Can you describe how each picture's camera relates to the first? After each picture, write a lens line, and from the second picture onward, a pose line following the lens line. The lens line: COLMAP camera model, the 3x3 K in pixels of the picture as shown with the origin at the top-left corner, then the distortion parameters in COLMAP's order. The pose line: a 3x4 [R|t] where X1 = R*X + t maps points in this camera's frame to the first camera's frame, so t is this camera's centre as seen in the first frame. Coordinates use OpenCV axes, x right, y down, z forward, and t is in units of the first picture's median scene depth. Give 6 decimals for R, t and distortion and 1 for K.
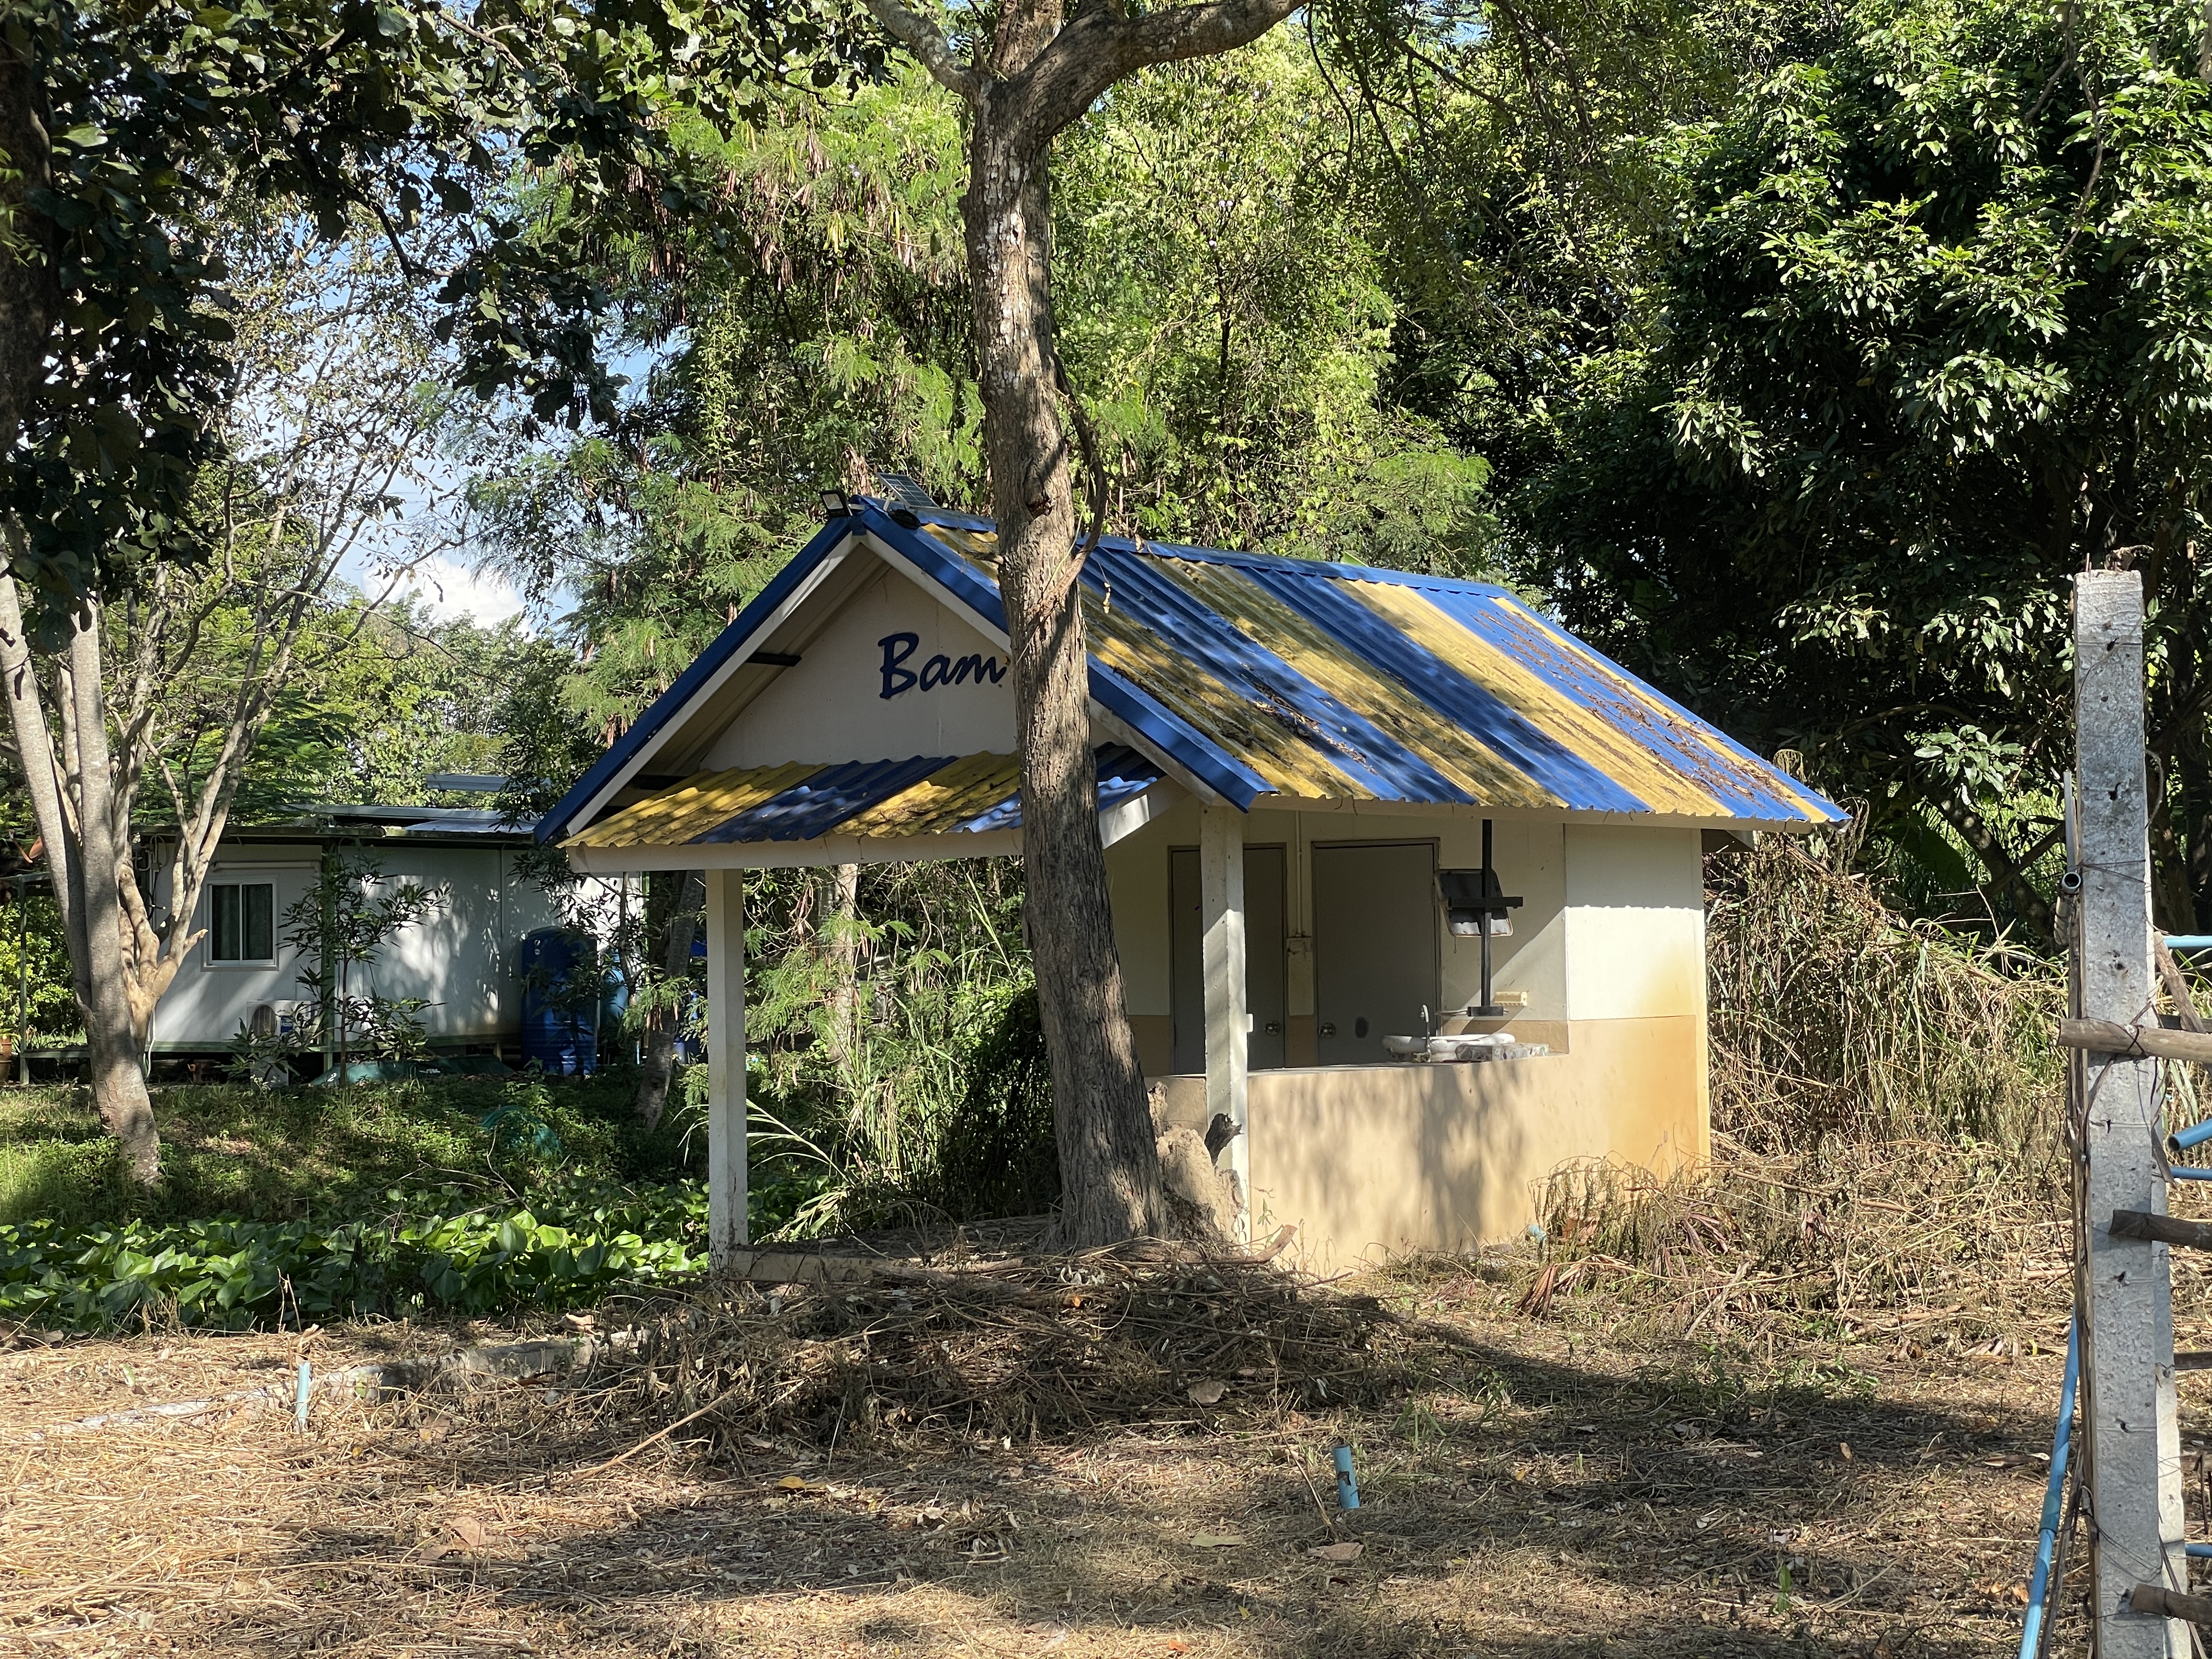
lens RADIAL K [[3352.8, 0, 1106.0], [0, 3352.8, 829.5], [0, 0, 1]] dist [0.164241, 0.005873]
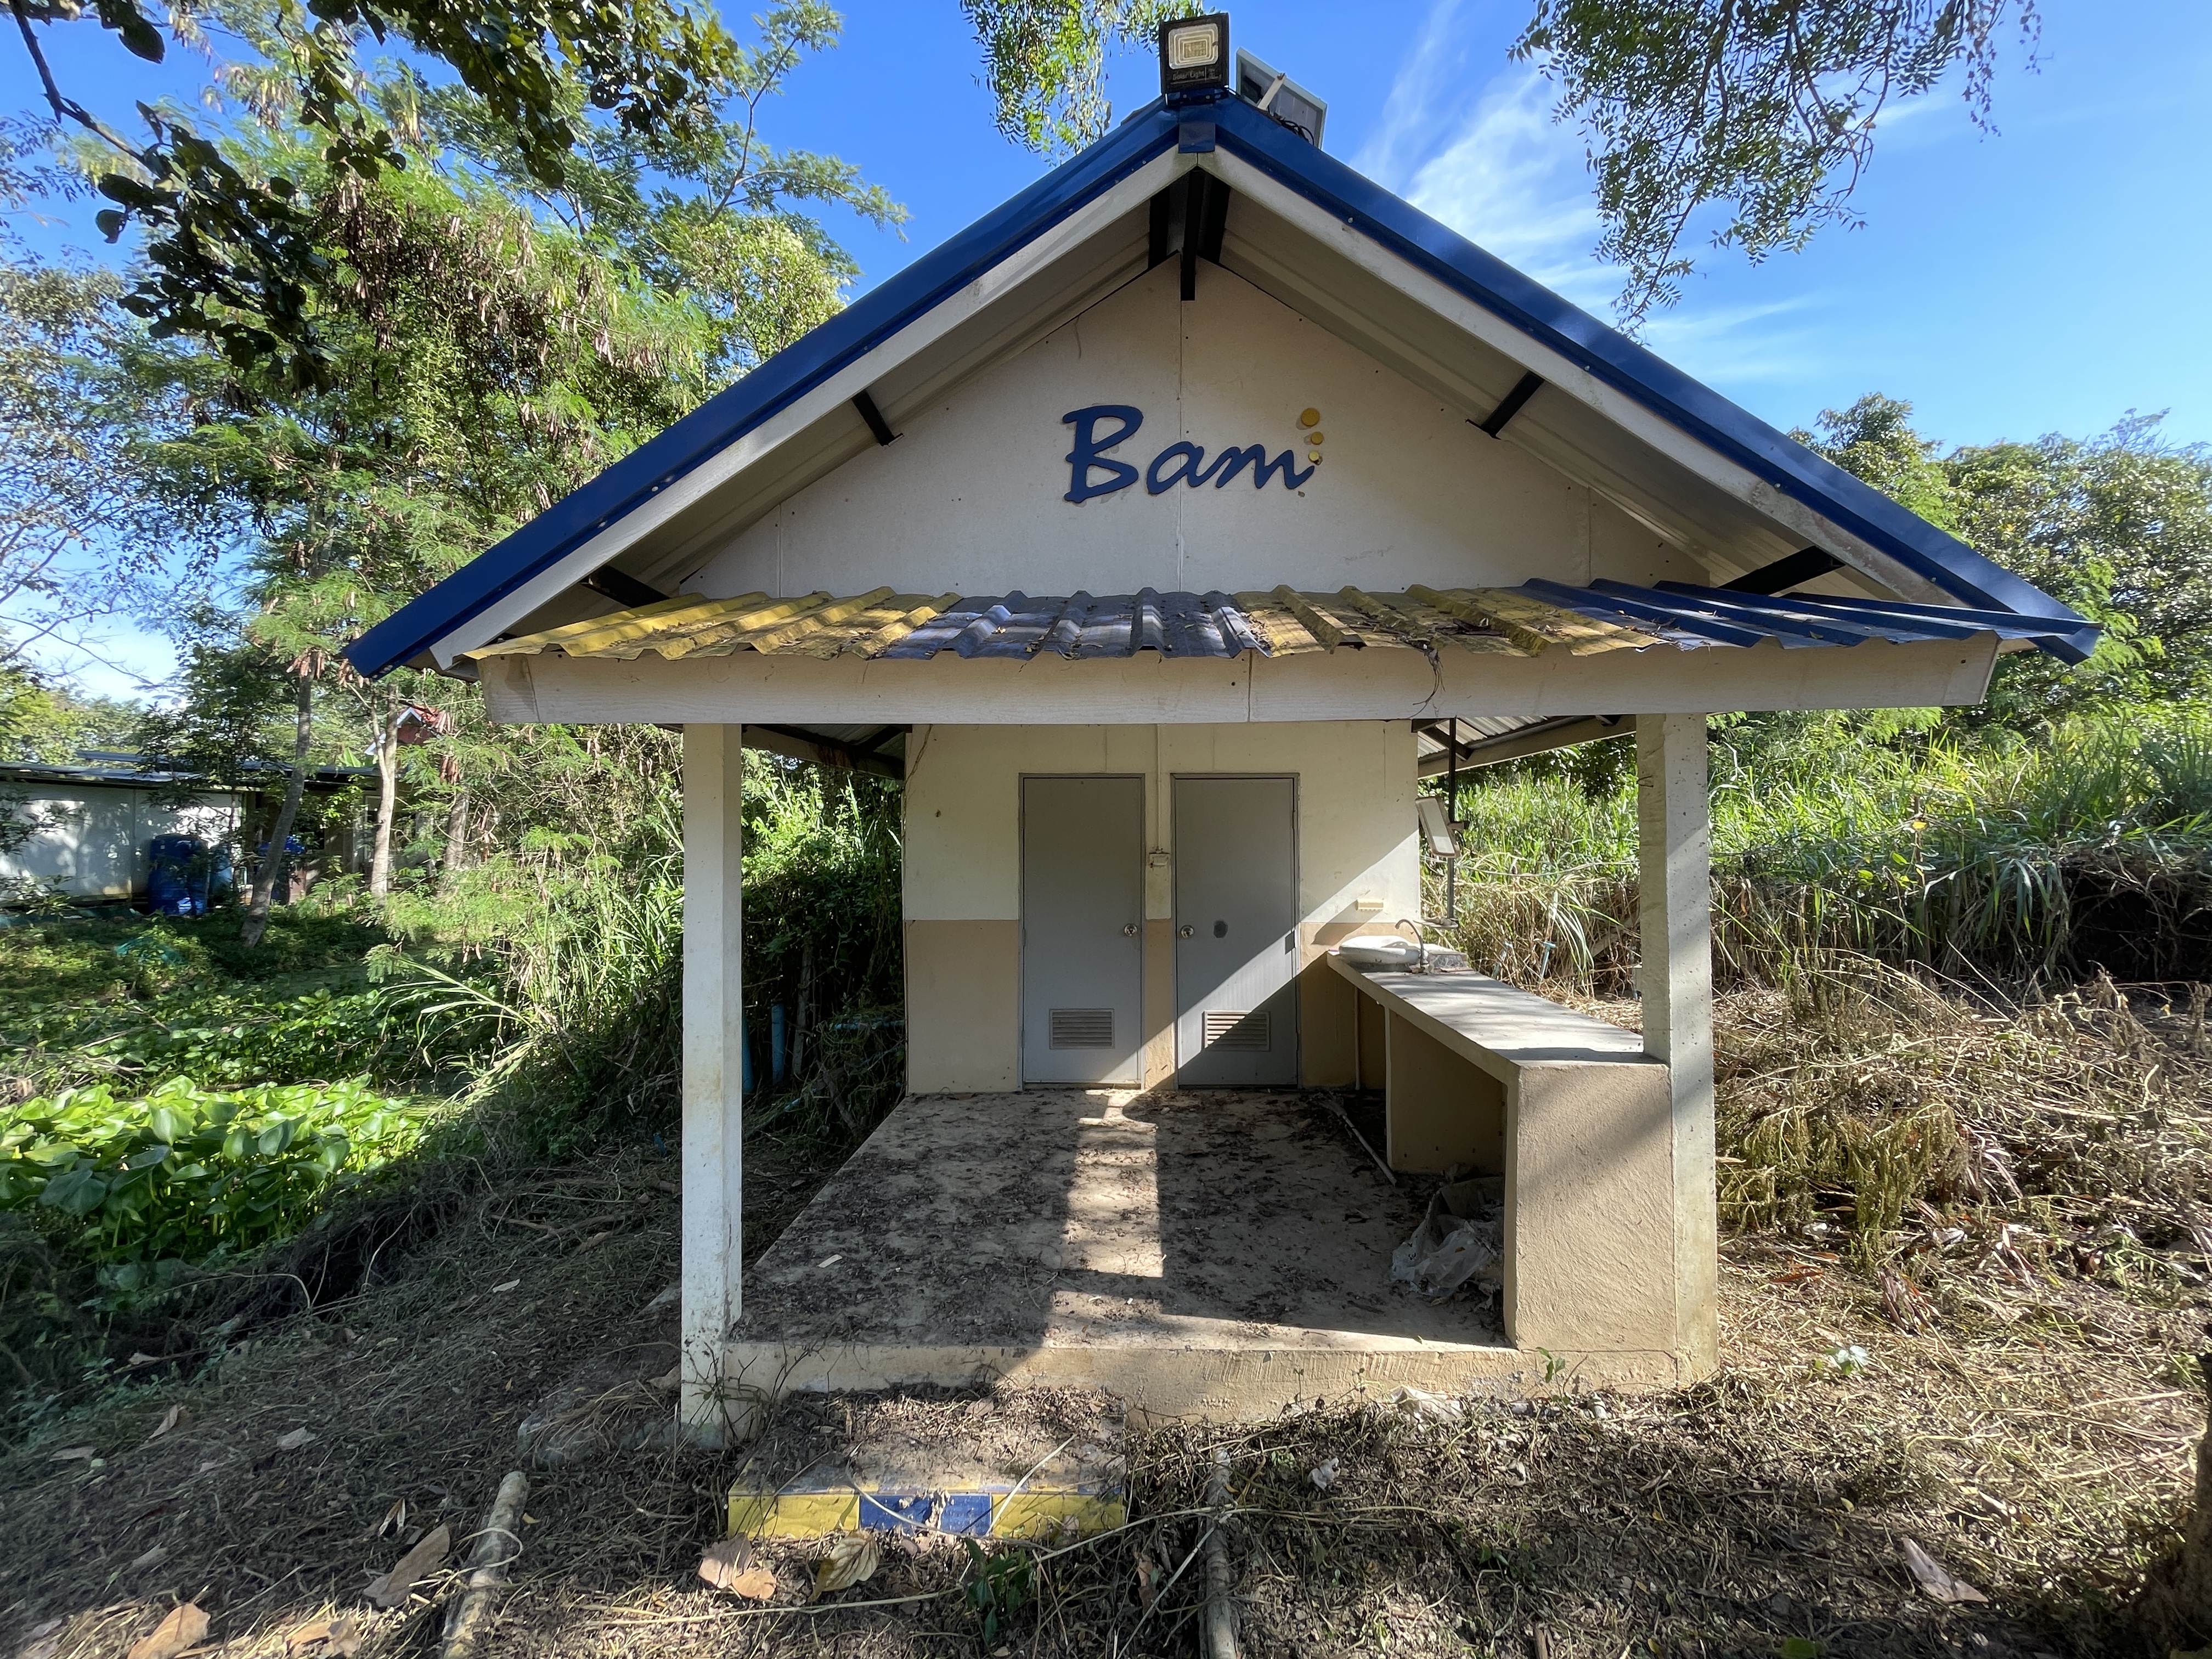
lens RADIAL K [[880.9, 0, 1102.7], [0, 880.9, 817.8], [0, 0, 1]] dist [-0.000245, -0.000130]
pose [[0.788510, 0.021095, 0.614659, -0.165691], [-0.024965, 0.999686, -0.002283, 0.023454], [-0.614514, -0.013545, 0.788789, 0.850165]]
